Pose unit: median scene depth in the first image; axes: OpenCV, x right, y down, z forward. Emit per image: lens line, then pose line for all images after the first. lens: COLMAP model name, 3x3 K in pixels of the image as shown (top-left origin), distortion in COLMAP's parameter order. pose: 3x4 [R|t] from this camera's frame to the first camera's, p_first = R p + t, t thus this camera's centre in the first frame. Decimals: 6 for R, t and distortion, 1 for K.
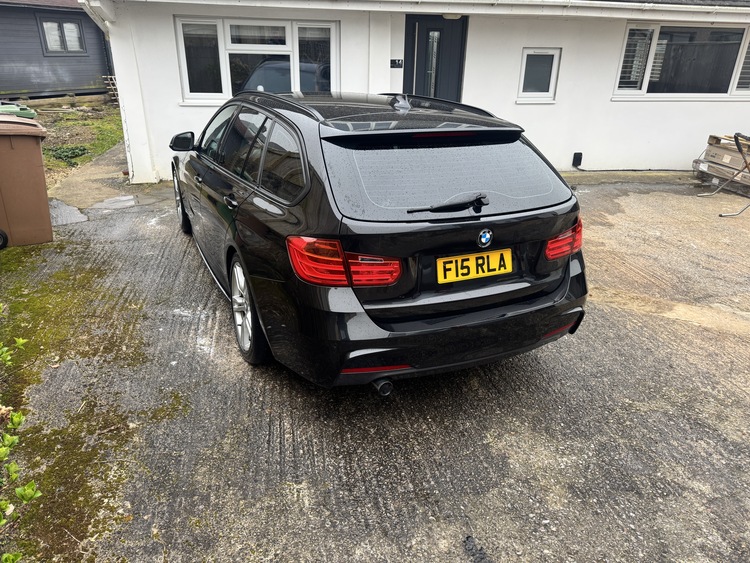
lens RADIAL K [[530.6, 0, 371.6], [0, 530.6, 280.1], [0, 0, 1]] dist [0.009392, -0.003005]
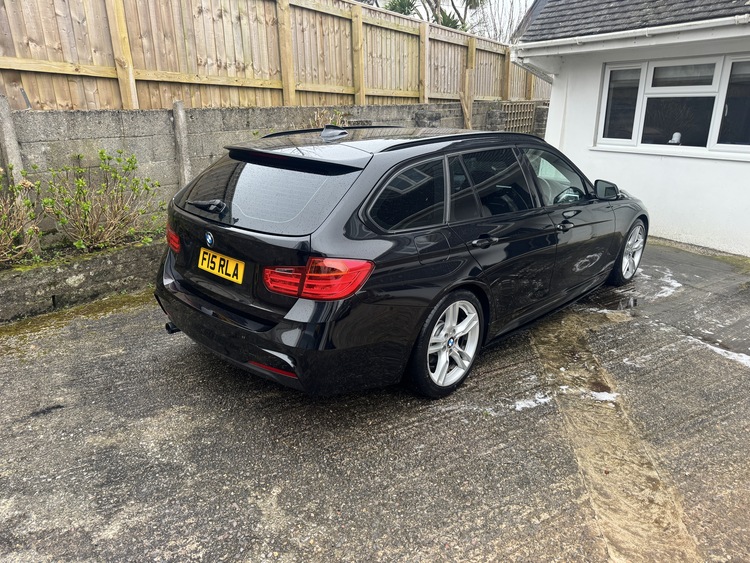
lens RADIAL K [[530.6, 0, 375.9], [0, 530.6, 282.2], [0, 0, 1]] dist [0.009392, -0.003005]
pose [[0.362155, 0.273589, -0.891063, 0.484584], [-0.351991, 0.925315, 0.141046, -0.097925], [0.863102, 0.262566, 0.431409, 0.288634]]
